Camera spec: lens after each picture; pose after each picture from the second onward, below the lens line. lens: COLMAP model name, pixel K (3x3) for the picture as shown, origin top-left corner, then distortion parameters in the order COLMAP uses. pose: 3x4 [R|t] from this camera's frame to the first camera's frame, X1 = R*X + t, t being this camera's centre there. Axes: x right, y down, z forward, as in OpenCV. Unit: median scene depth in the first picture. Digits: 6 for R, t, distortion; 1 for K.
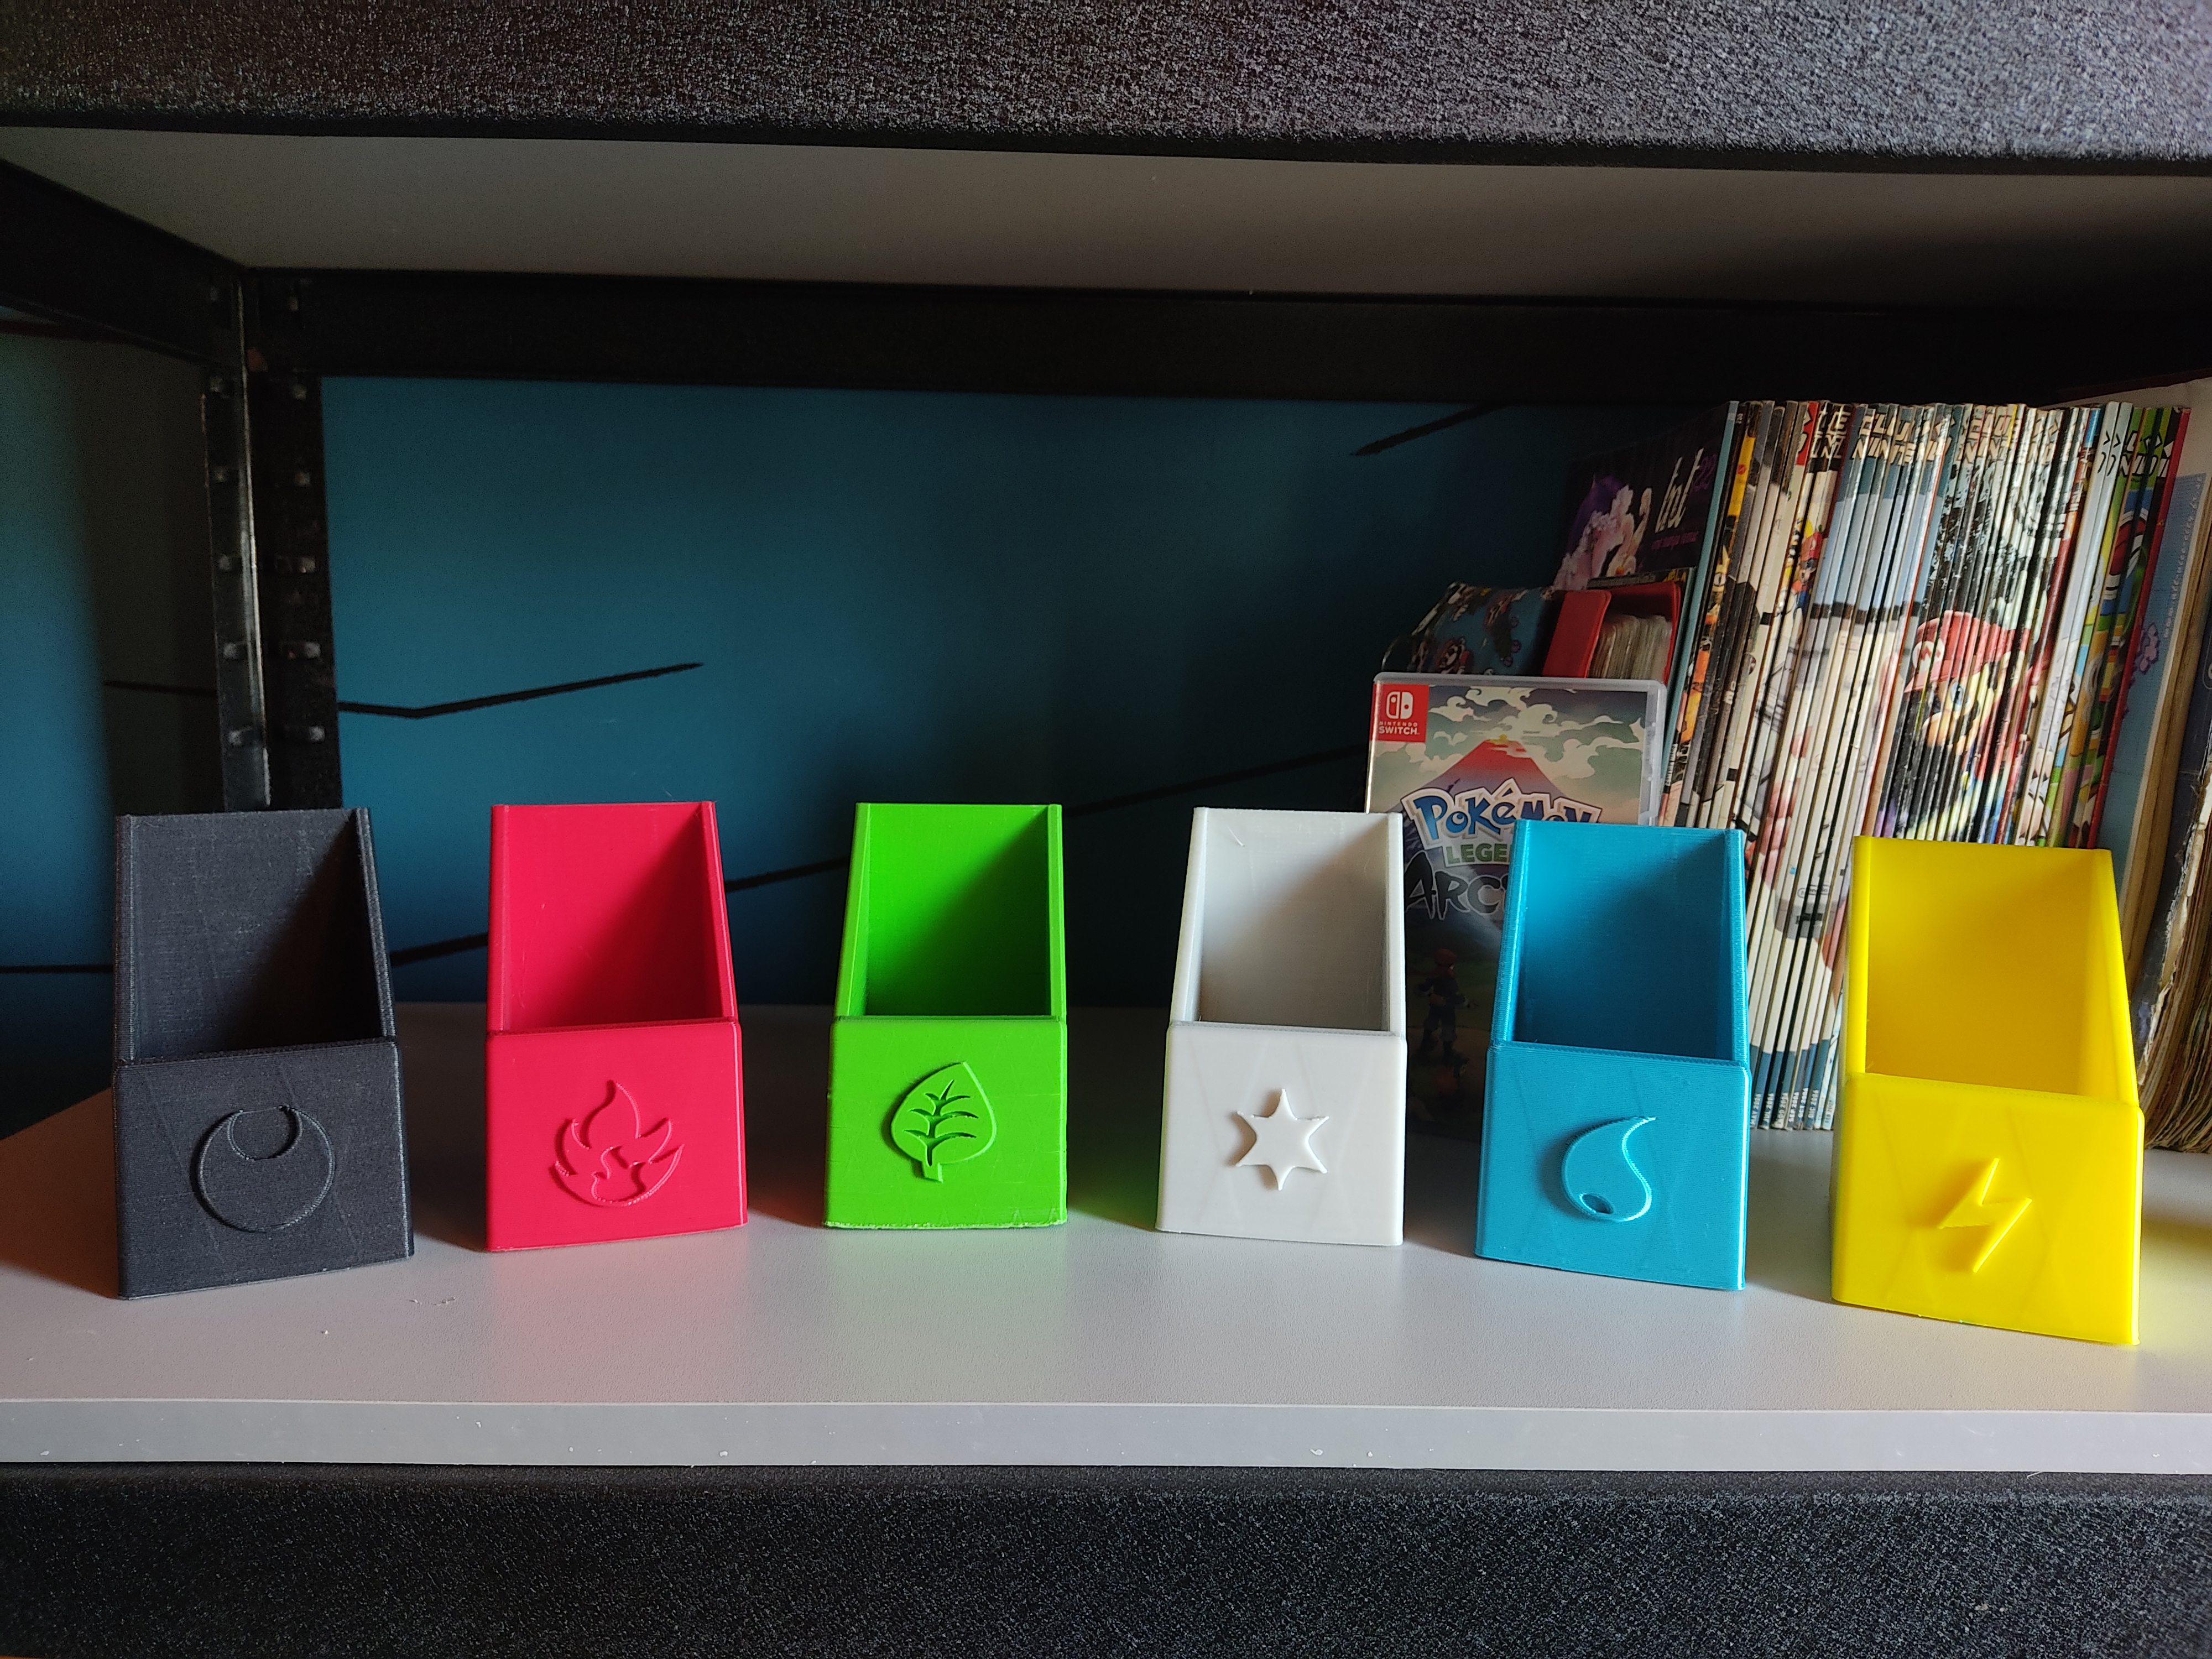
lens RADIAL K [[1710.8, 0, 1107.7], [0, 1710.8, 843.8], [0, 0, 1]] dist [0.025641, -0.056580]
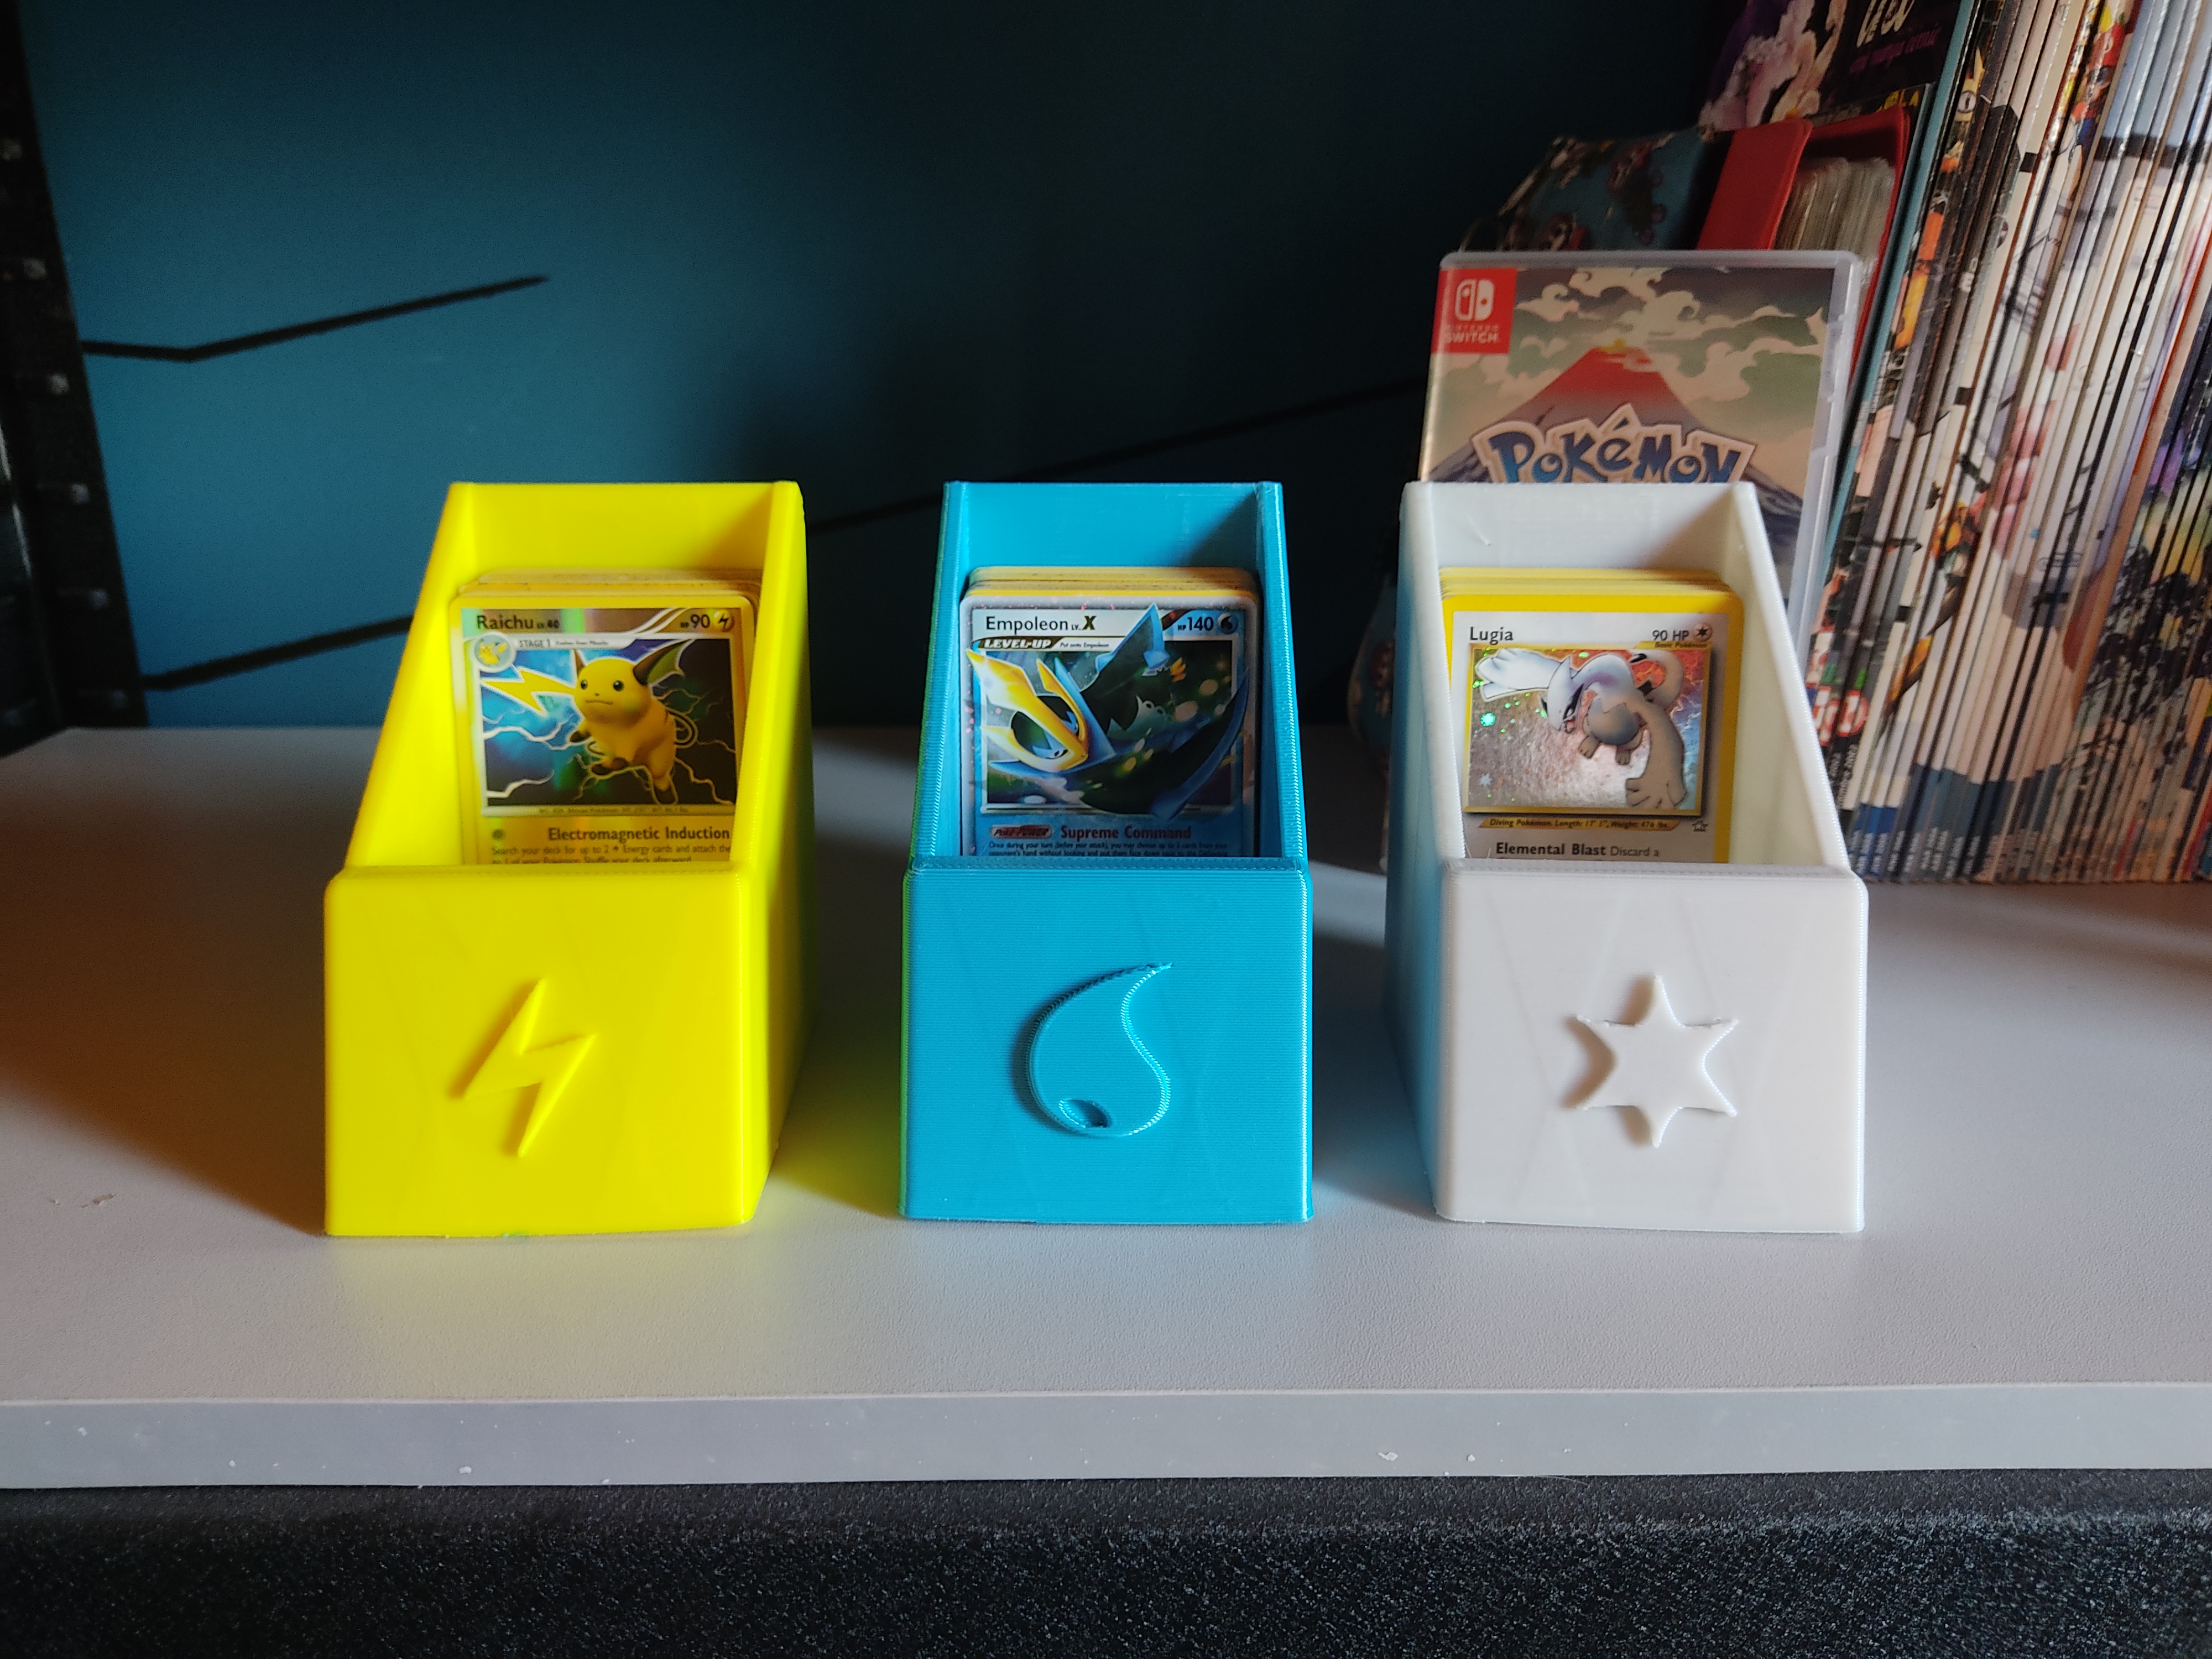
lens RADIAL K [[1710.8, 0, 1109.7], [0, 1710.8, 844.7], [0, 0, 1]] dist [0.025641, -0.056580]
pose [[0.999877, -0.012775, -0.009124, 0.017553], [0.014230, 0.983003, 0.183037, 0.007158], [0.006631, -0.183144, 0.983064, 0.272387]]
